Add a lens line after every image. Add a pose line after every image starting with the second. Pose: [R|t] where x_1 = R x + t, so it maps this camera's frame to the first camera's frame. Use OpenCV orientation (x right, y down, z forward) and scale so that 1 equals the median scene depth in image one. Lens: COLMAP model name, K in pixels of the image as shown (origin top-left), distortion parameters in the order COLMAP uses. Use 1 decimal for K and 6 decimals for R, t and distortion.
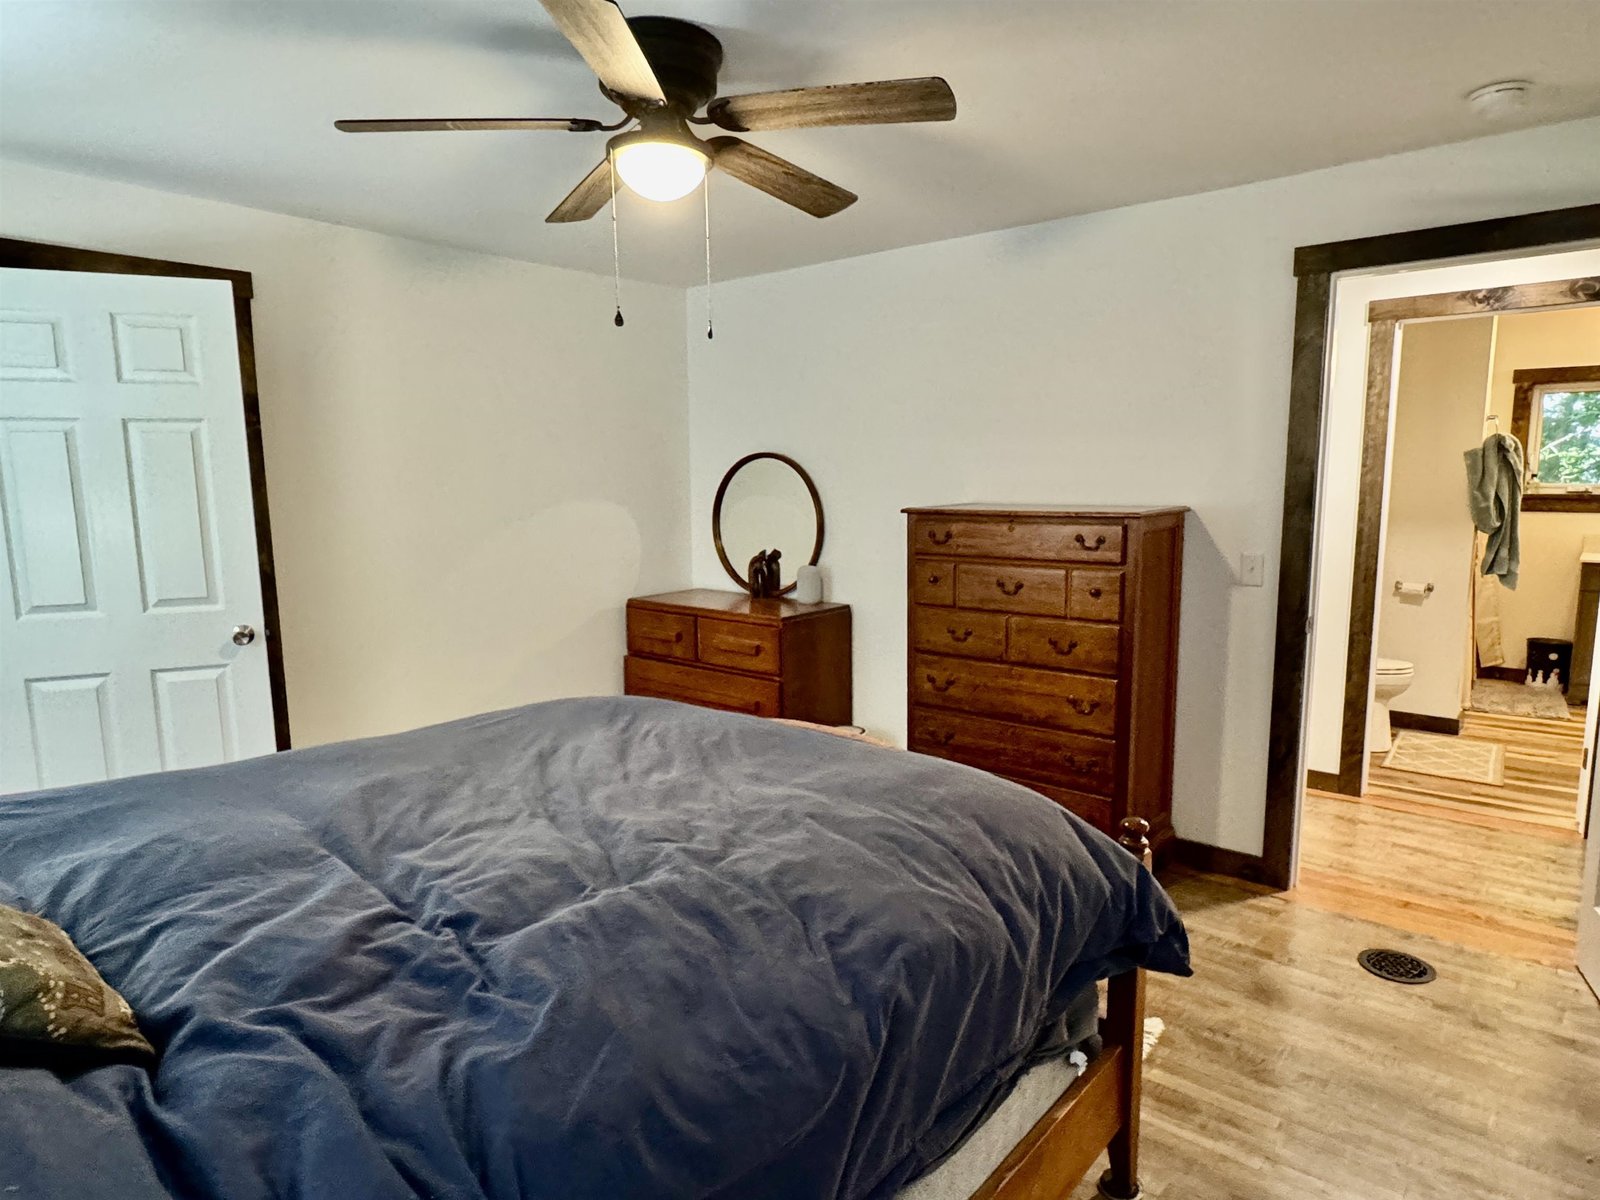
lens RADIAL K [[943.5, 0, 805.9], [0, 943.5, 596.1], [0, 0, 1]] dist [-0.004365, 0.001875]
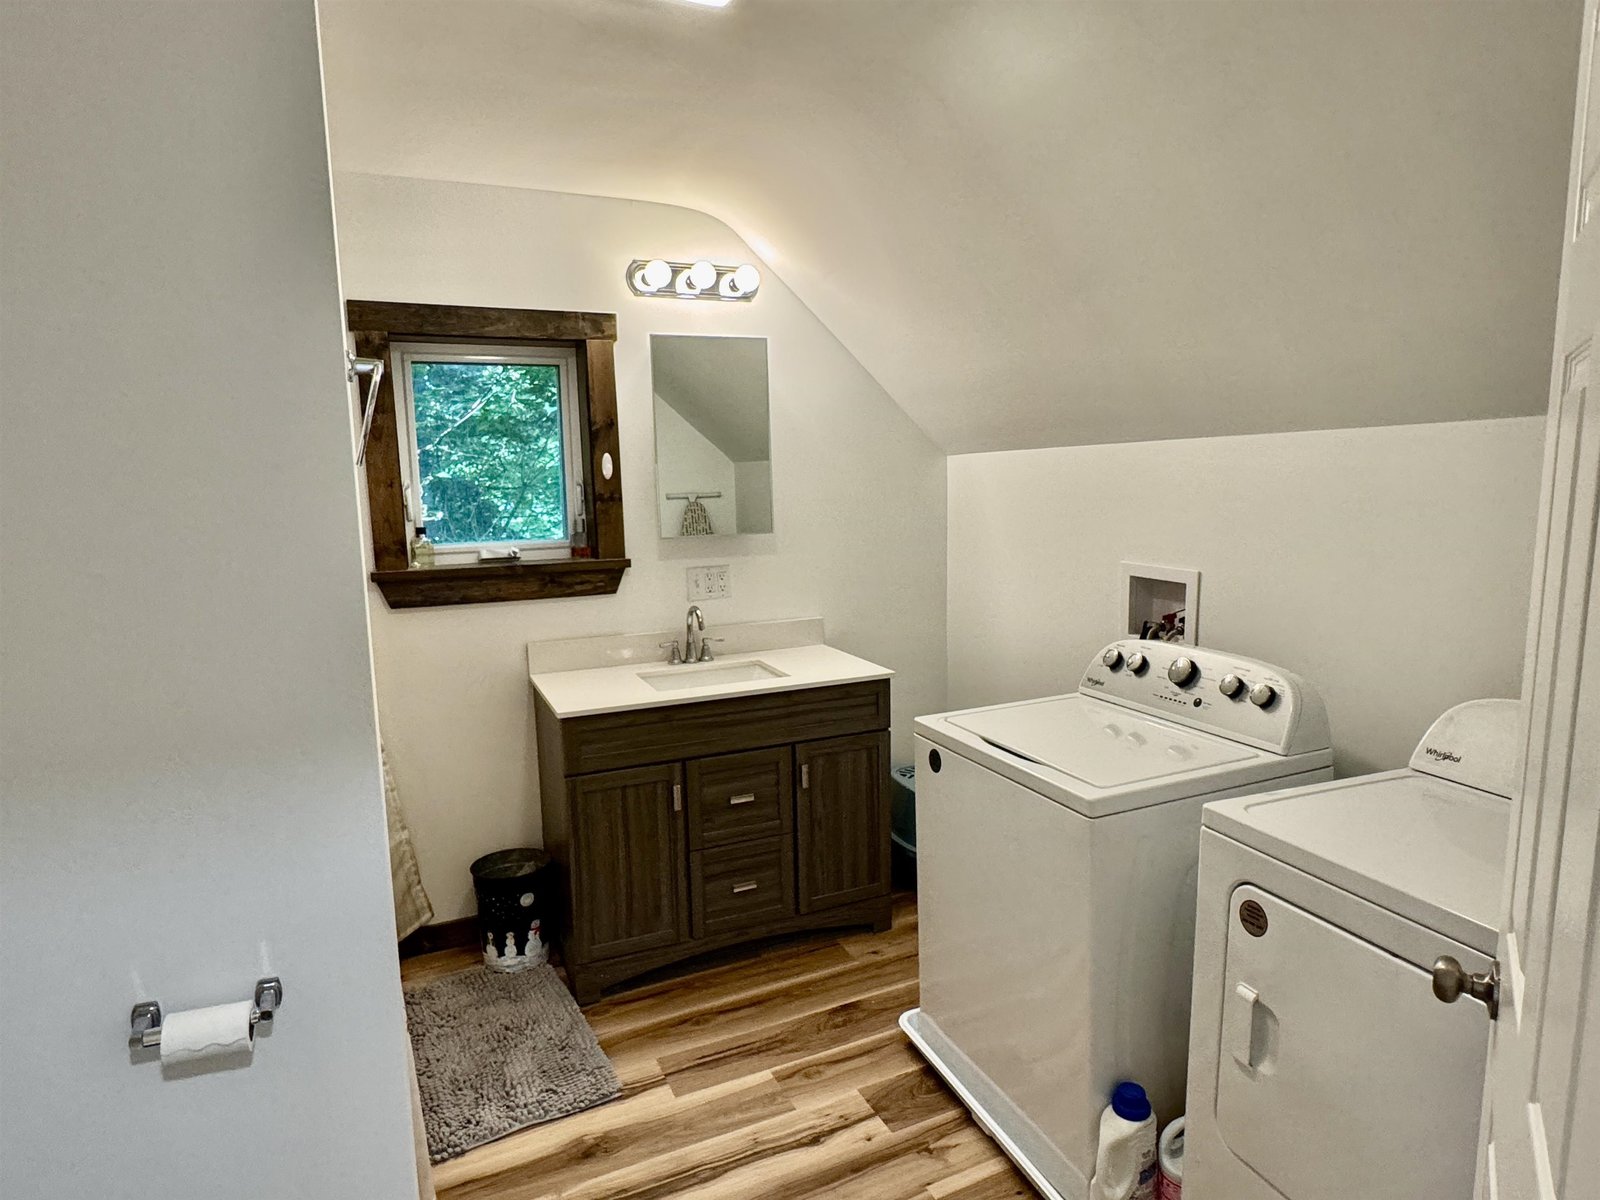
lens RADIAL K [[943.5, 0, 804.3], [0, 943.5, 599.9], [0, 0, 1]] dist [-0.004365, 0.001875]
pose [[0.431178, -0.124006, 0.893705, 0.434854], [0.149842, 0.986597, 0.064602, -0.097694], [-0.889738, 0.106059, 0.443980, 0.633178]]
